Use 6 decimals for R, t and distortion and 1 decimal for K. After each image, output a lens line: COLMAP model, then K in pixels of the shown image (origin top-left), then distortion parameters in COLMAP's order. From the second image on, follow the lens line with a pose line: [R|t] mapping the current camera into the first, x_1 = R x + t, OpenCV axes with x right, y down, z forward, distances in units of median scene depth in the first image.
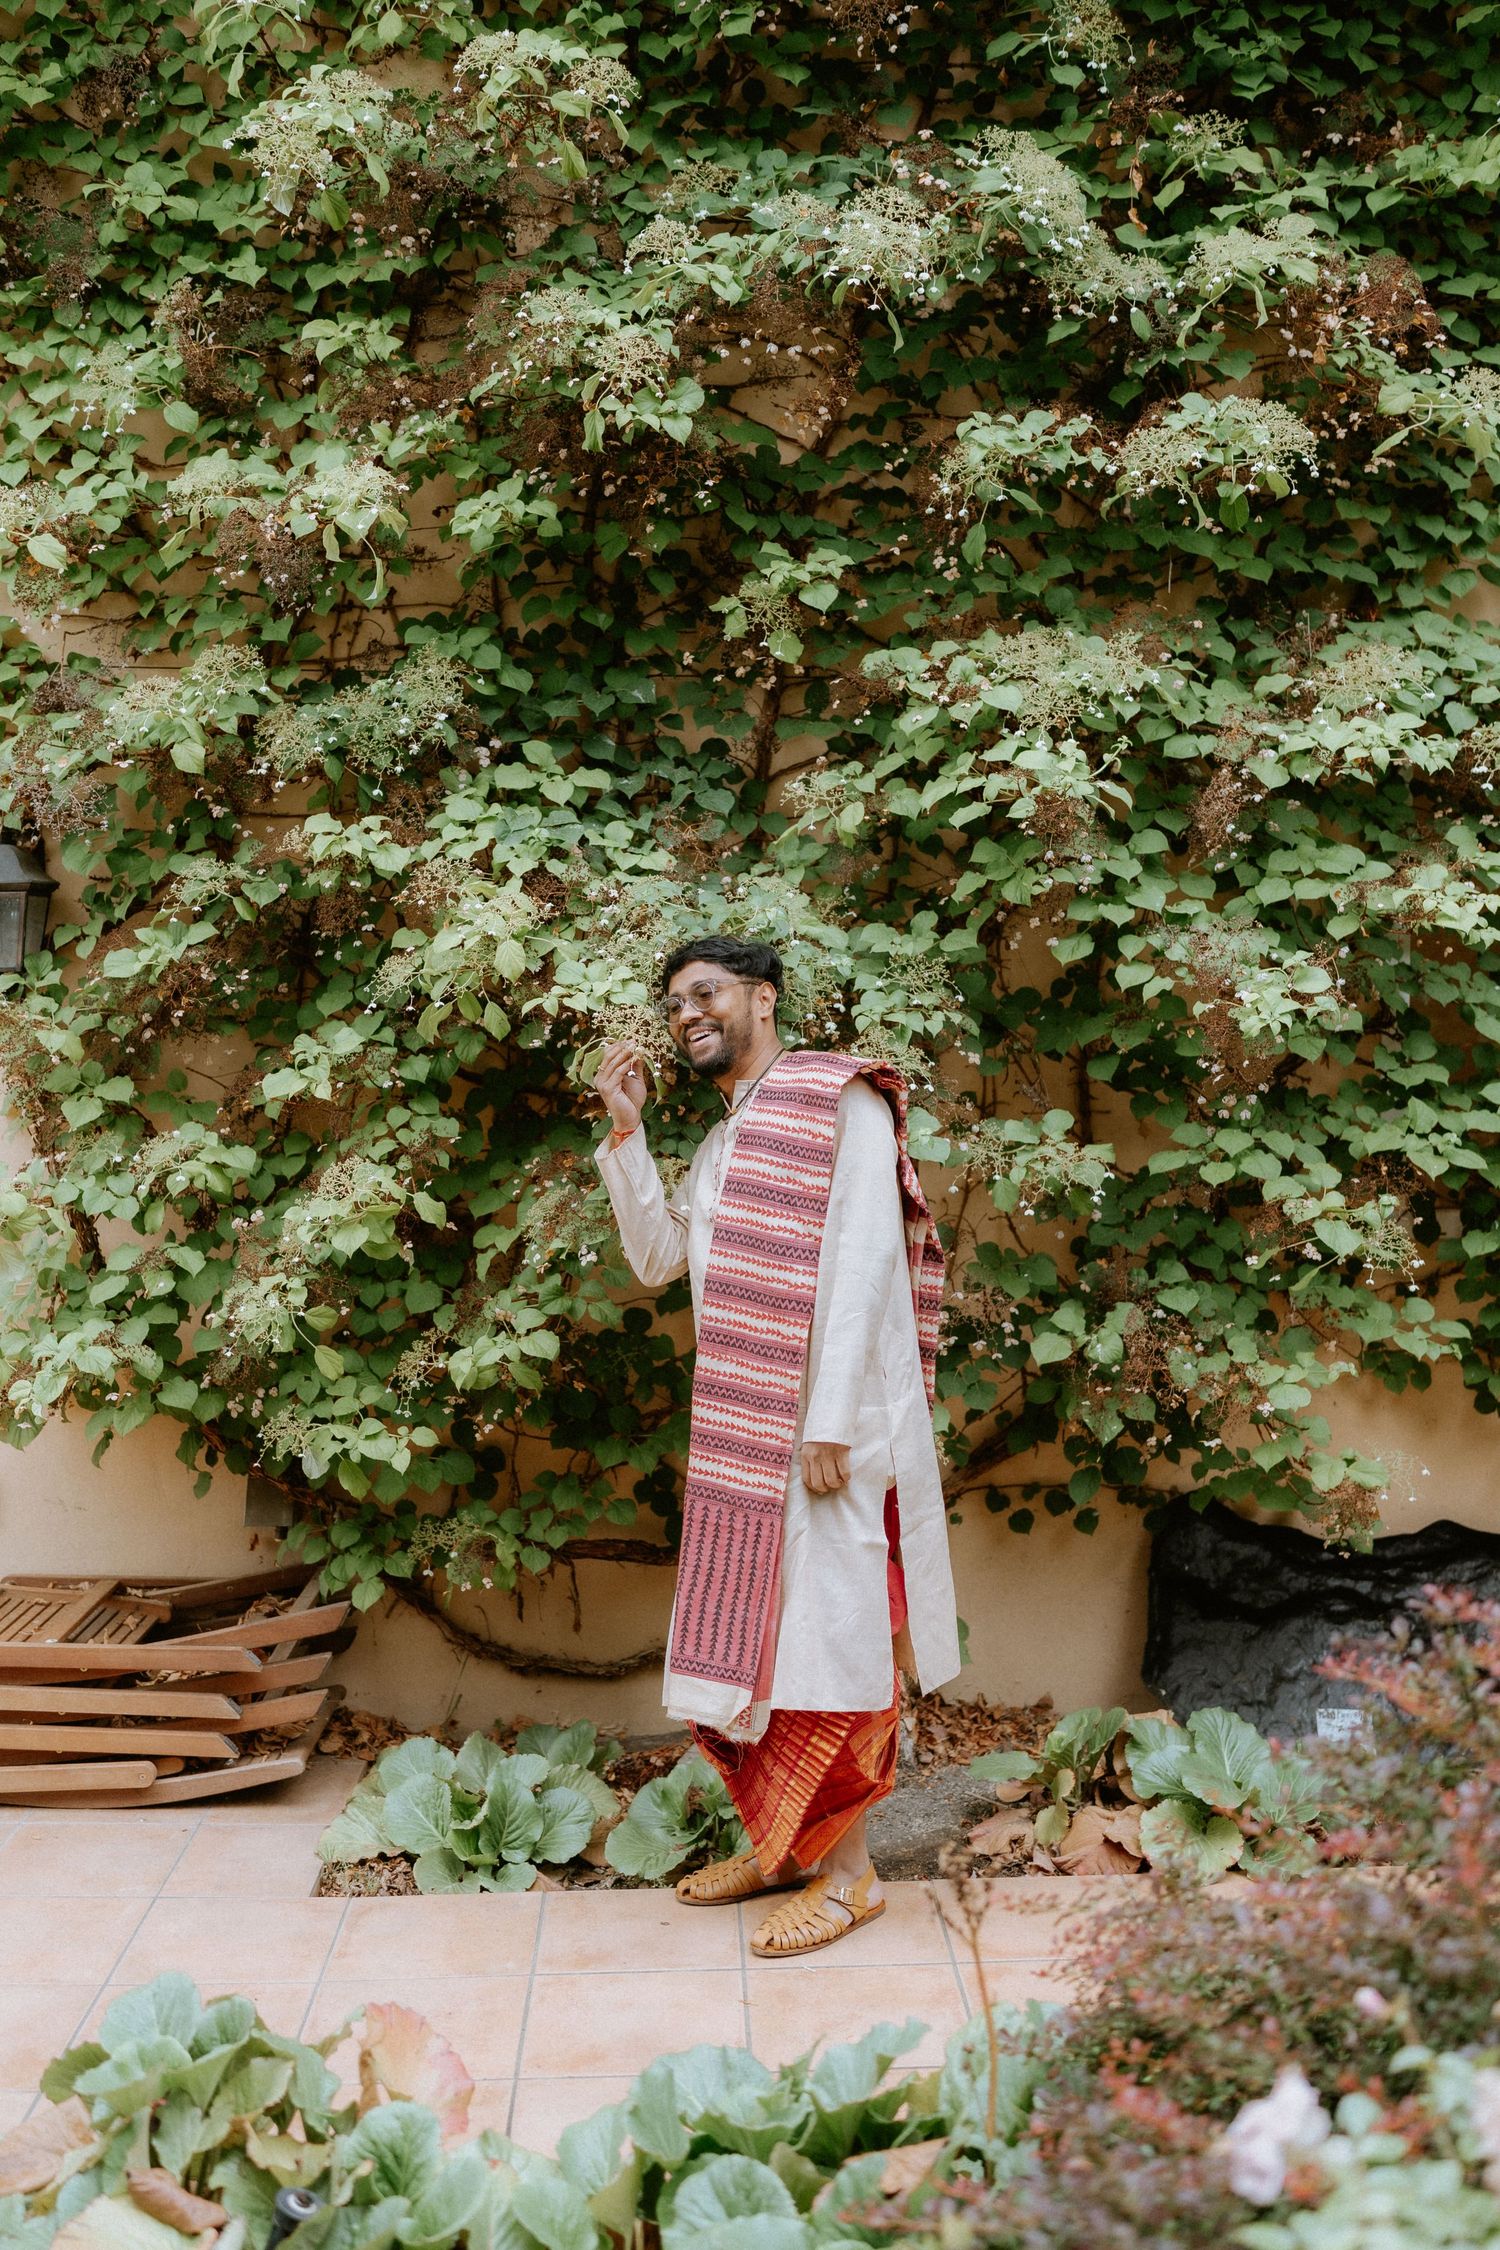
lens RADIAL K [[2129.8, 0, 752.1], [0, 2129.8, 1125.9], [0, 0, 1]] dist [0.005194, 0.015337]
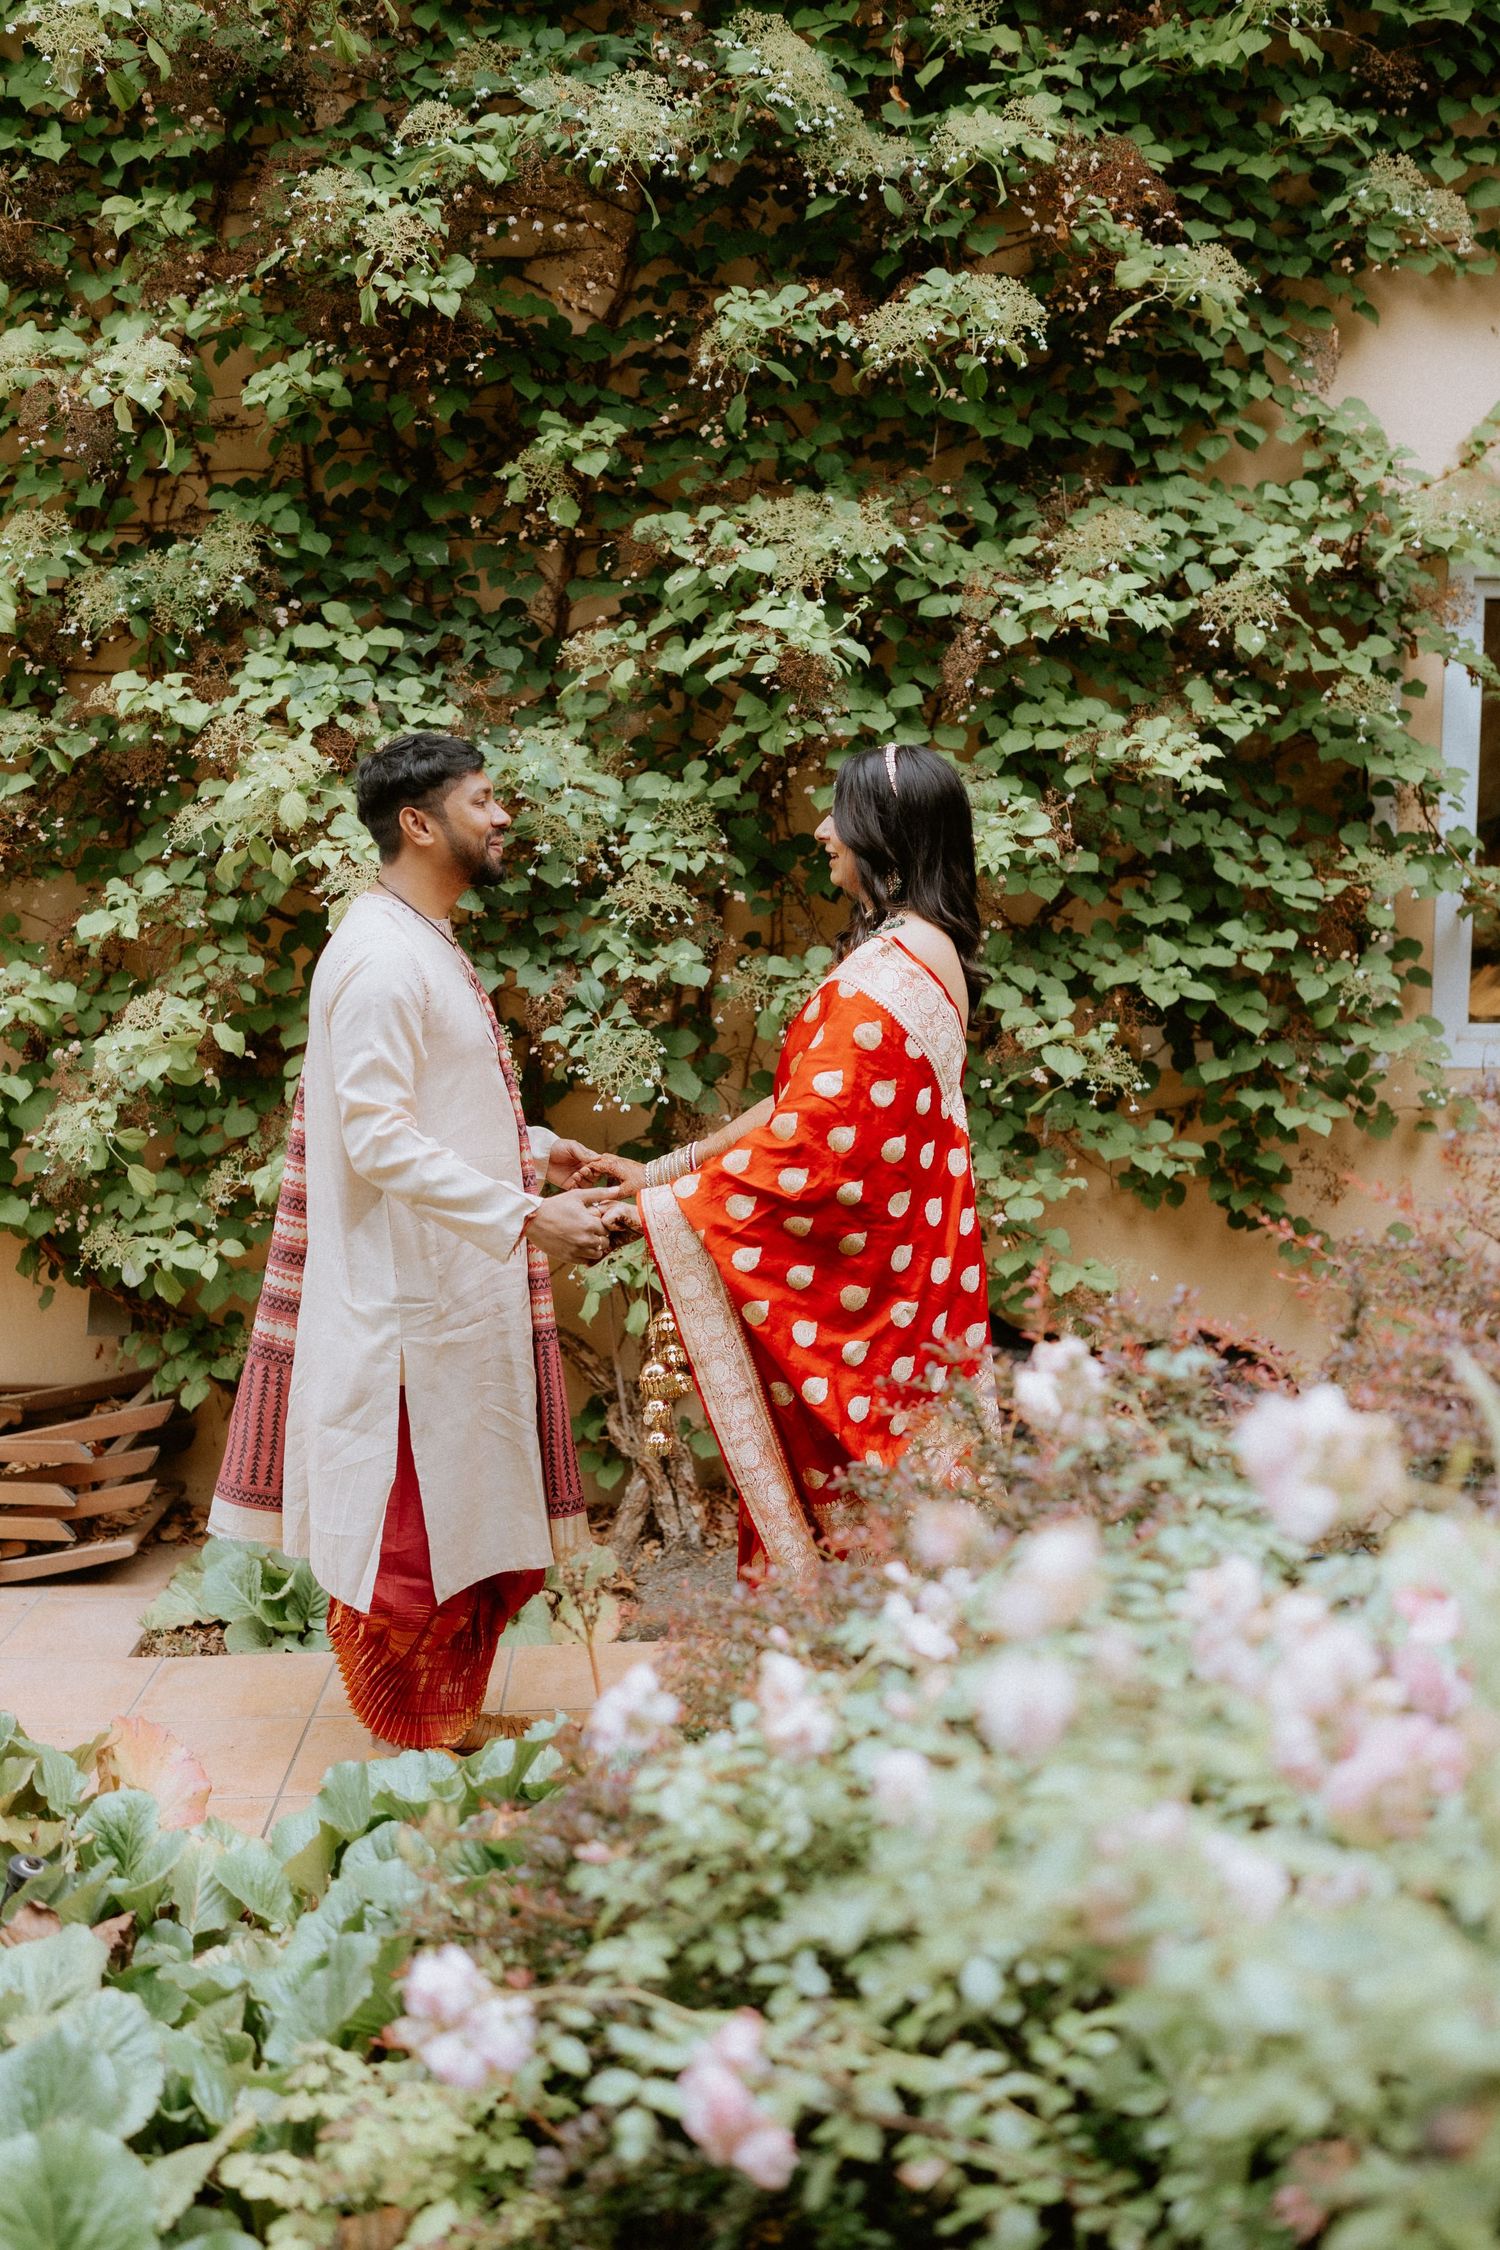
lens RADIAL K [[2129.8, 0, 752.1], [0, 2129.8, 1125.9], [0, 0, 1]] dist [0.005194, 0.015337]
pose [[0.999977, -0.003582, 0.005774, 0.103386], [0.003198, 0.997867, 0.065196, 0.012661], [-0.005995, -0.065176, 0.997856, -0.084904]]
